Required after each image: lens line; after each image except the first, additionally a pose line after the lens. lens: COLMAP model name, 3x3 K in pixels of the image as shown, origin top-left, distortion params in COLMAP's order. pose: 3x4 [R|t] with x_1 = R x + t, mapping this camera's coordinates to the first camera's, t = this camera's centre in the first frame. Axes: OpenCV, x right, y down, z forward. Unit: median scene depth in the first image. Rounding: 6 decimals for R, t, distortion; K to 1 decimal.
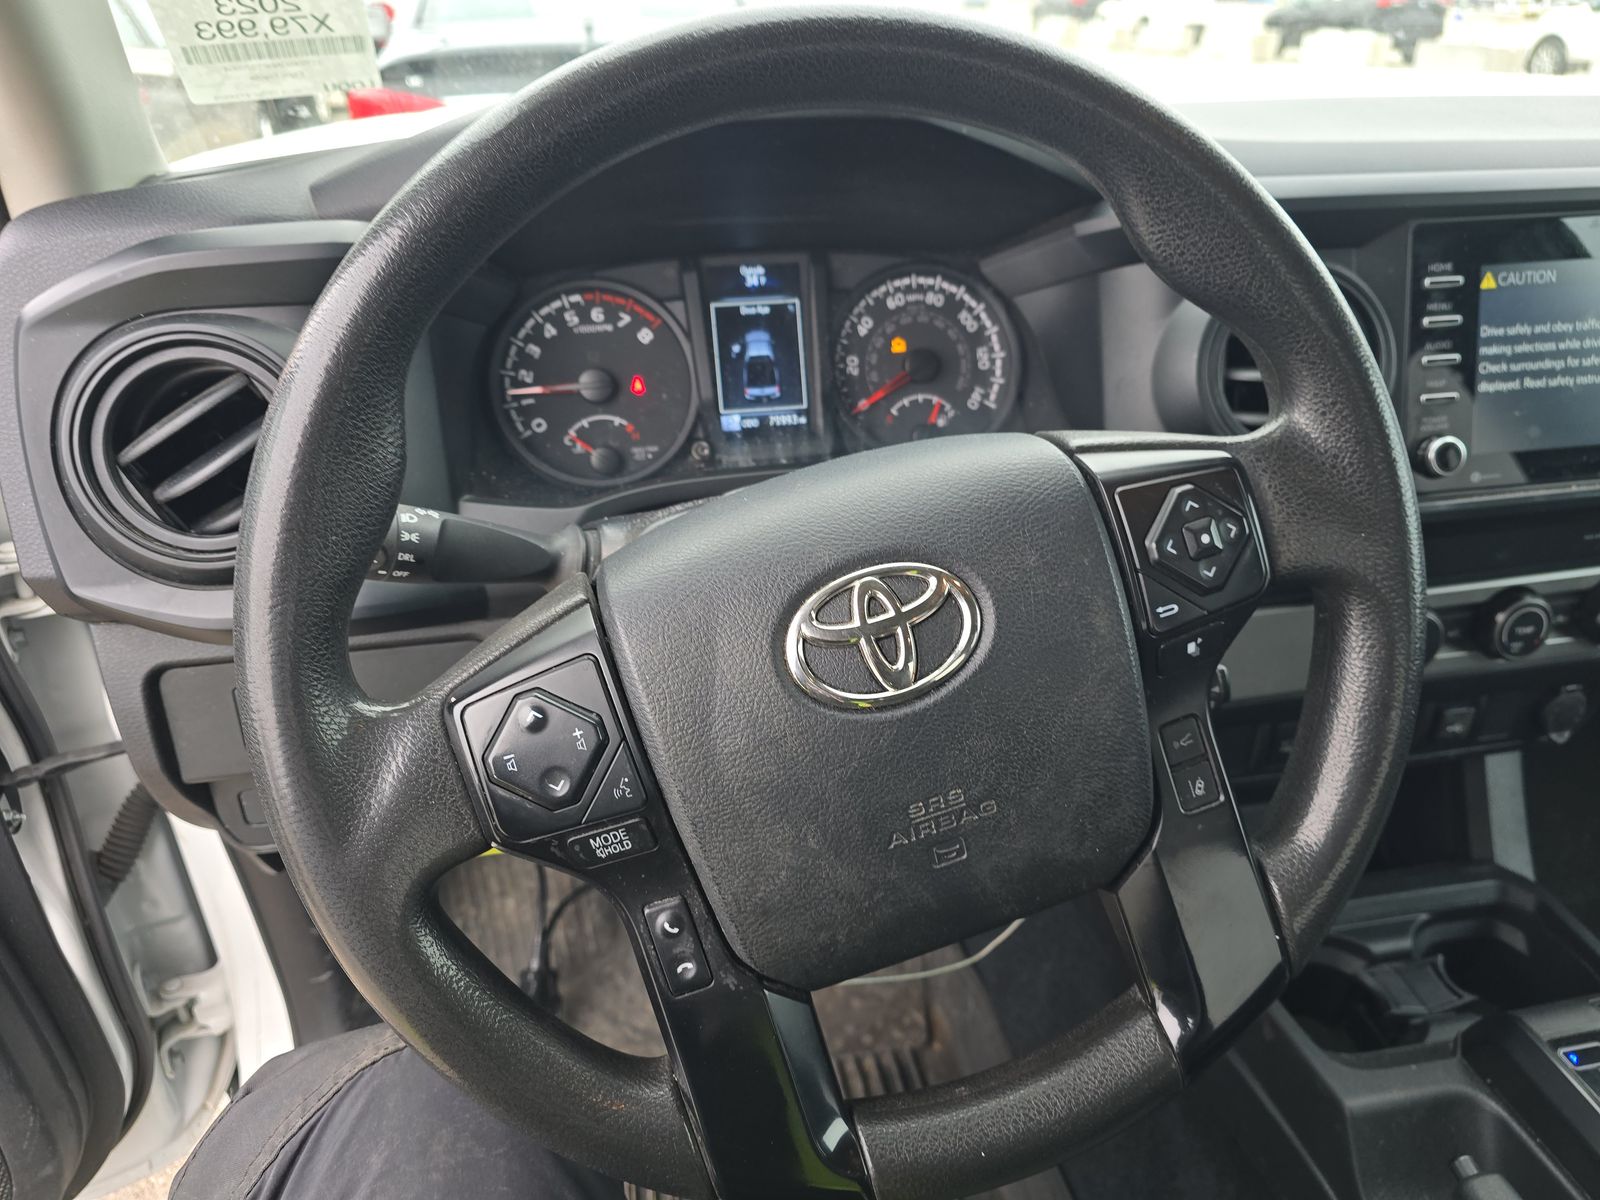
lens RADIAL K [[1062.7, 0, 800.3], [0, 1062.7, 608.3], [0, 0, 1]] dist [0.019632, -0.016986]
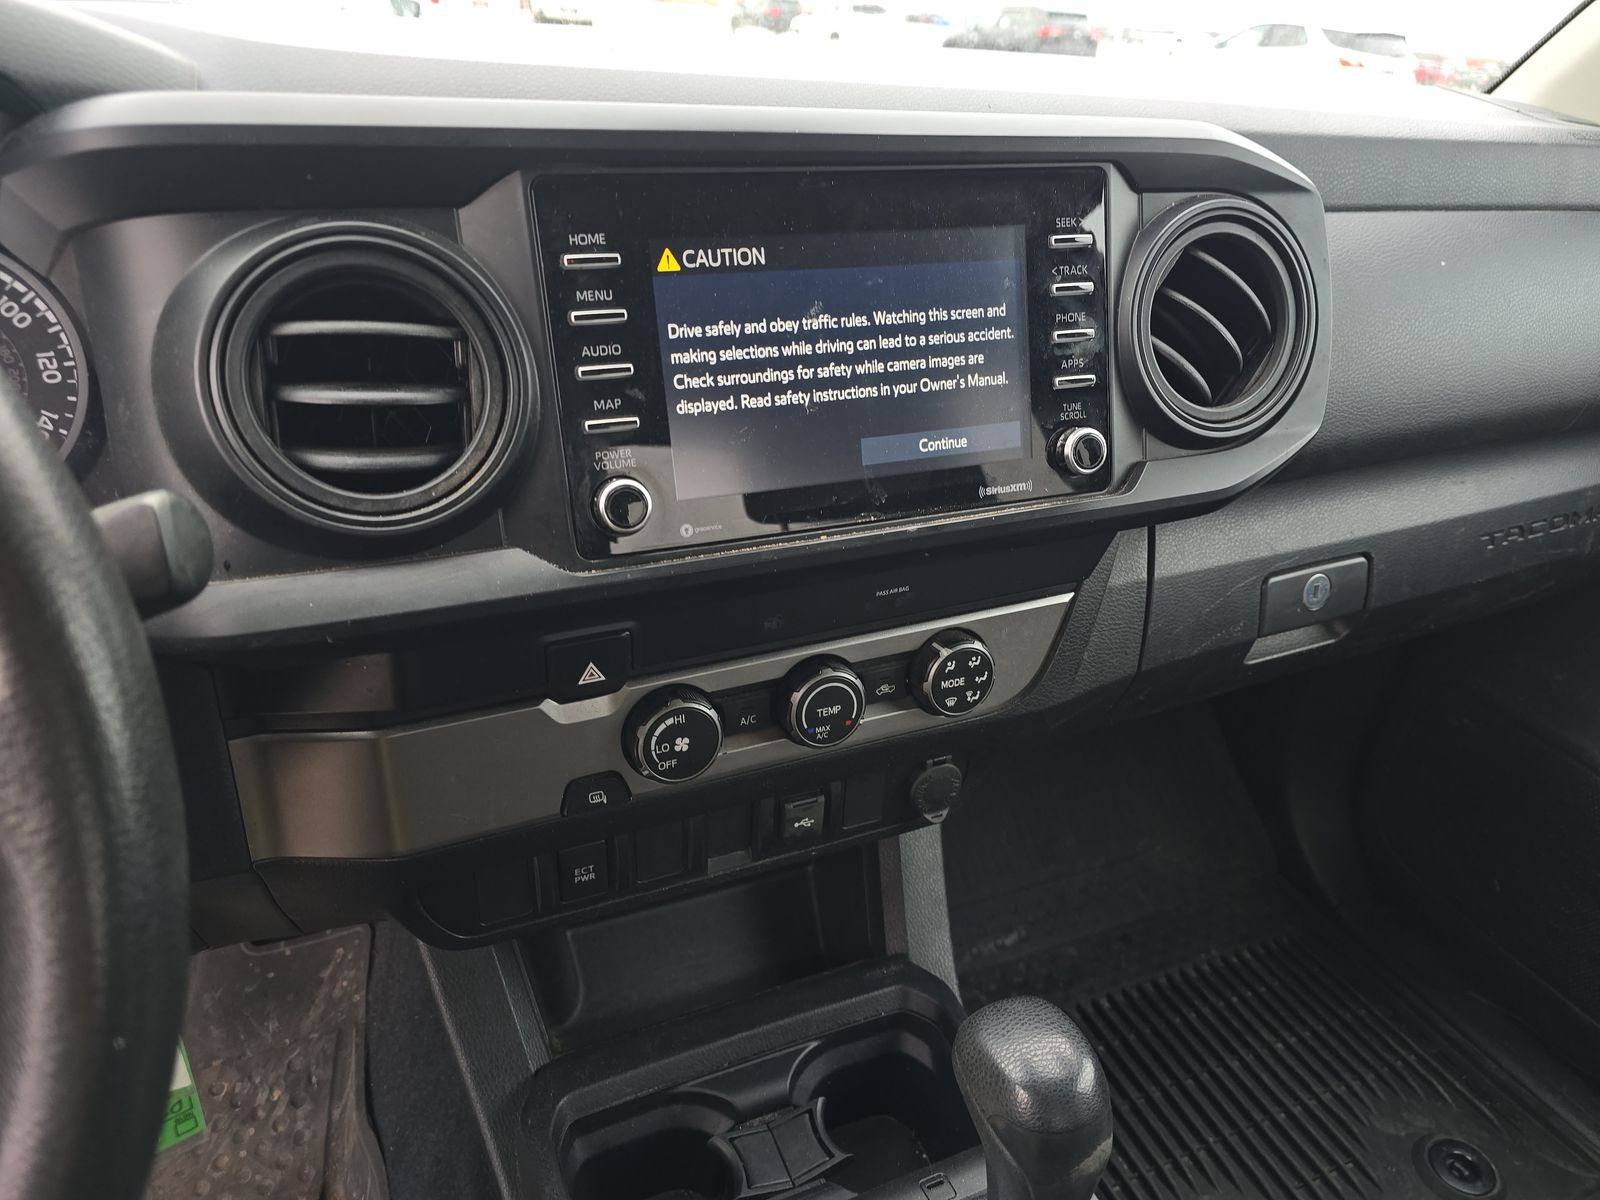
lens RADIAL K [[1062.7, 0, 798.0], [0, 1062.7, 605.0], [0, 0, 1]] dist [0.019632, -0.016986]
pose [[0.973026, -0.057303, 0.223467, 0.491779], [0.056899, 0.998346, 0.008250, -0.066187], [-0.223570, 0.004688, 0.974676, 0.245460]]
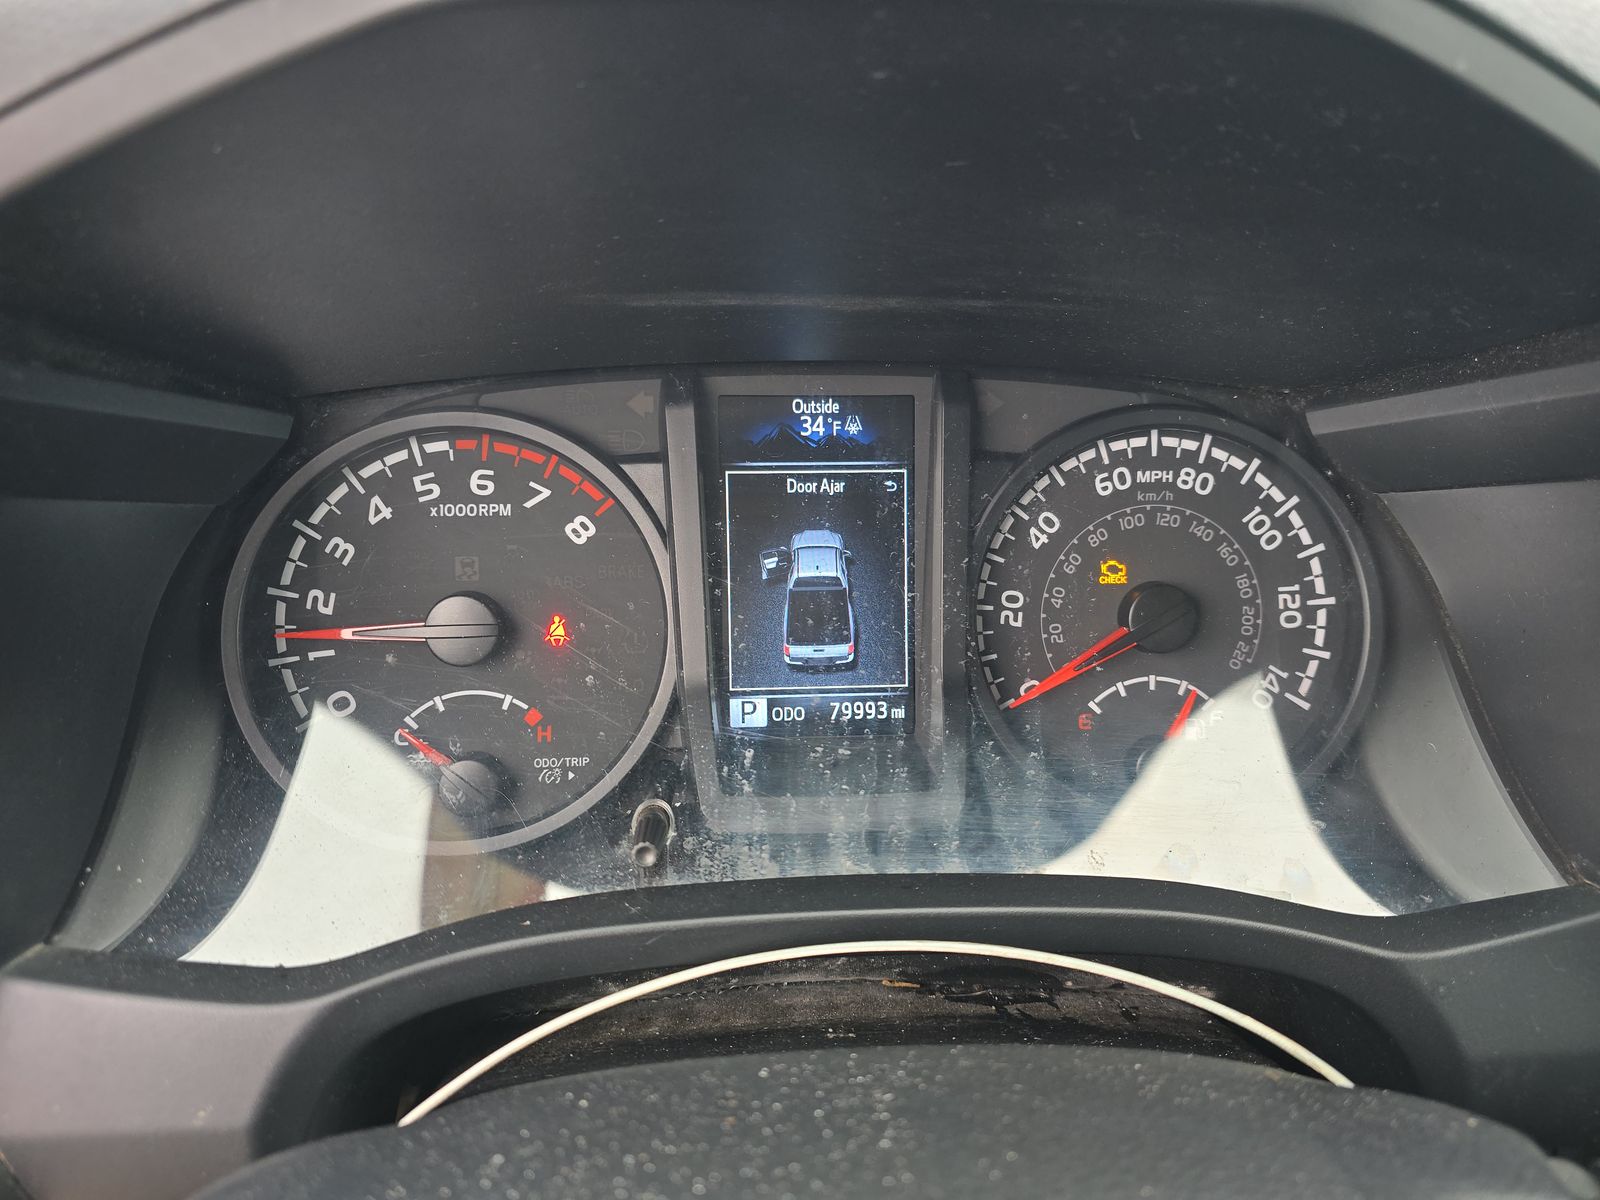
lens RADIAL K [[1062.7, 0, 801.7], [0, 1062.7, 592.0], [0, 0, 1]] dist [0.019632, -0.016986]
pose [[0.992274, 0.073103, -0.100236, 0.002693], [-0.080382, 0.994260, -0.070610, -0.197793], [0.094499, 0.078122, 0.992455, 0.525854]]
